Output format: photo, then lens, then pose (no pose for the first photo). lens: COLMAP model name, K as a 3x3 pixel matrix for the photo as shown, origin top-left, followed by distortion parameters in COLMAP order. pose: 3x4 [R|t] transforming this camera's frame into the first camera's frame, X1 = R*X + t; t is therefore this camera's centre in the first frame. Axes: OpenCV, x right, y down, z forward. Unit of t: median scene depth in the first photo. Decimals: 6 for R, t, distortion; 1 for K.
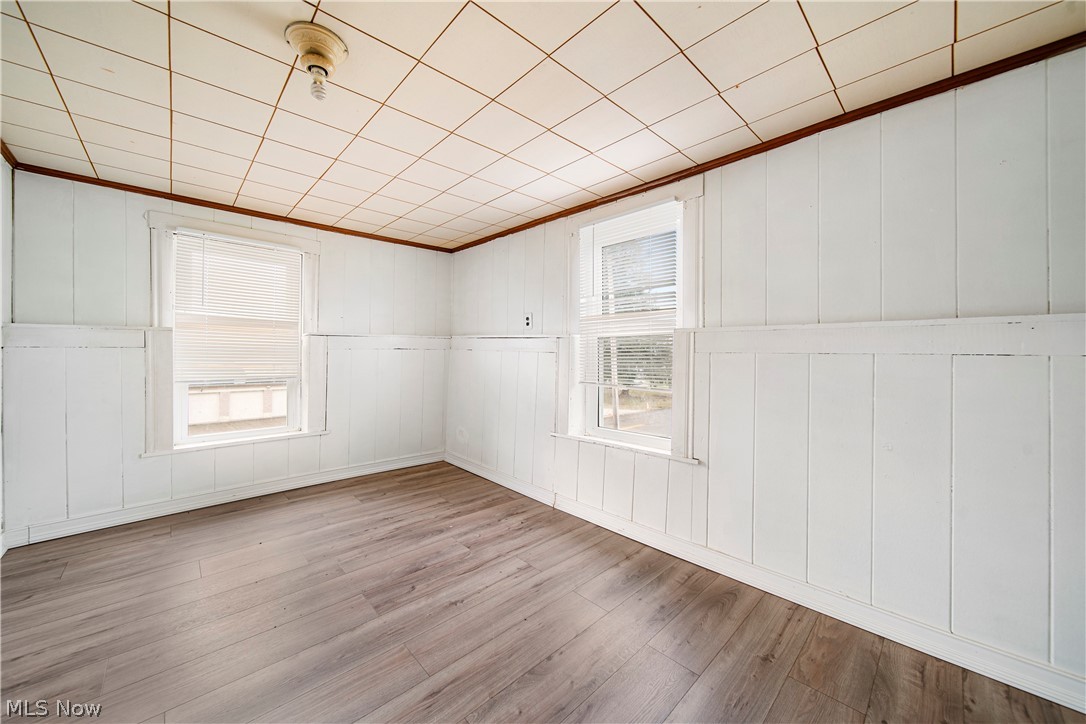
lens RADIAL K [[395.8, 0, 538.8], [0, 395.8, 364.0], [0, 0, 1]] dist [-0.000332, -0.000084]
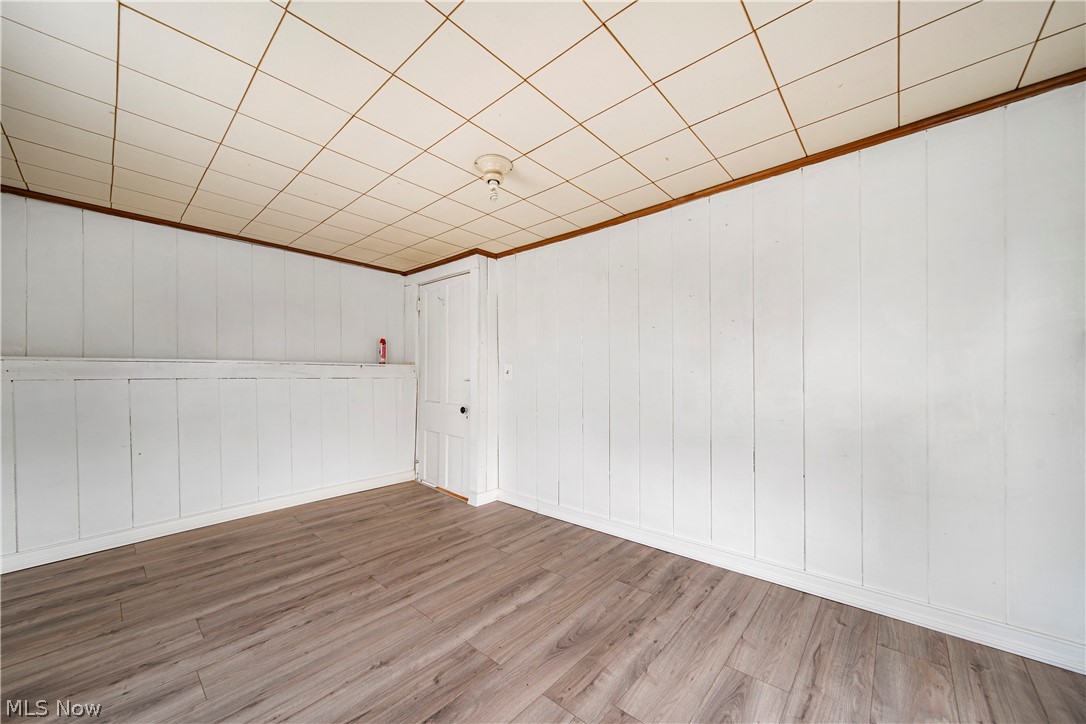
lens RADIAL K [[395.8, 0, 538.8], [0, 395.8, 364.0], [0, 0, 1]] dist [-0.000332, -0.000084]
pose [[-0.997353, -0.003111, -0.072645, -0.490128], [-0.003367, 0.999989, 0.003393, -0.035645], [0.072634, 0.003629, -0.997352, 1.896184]]
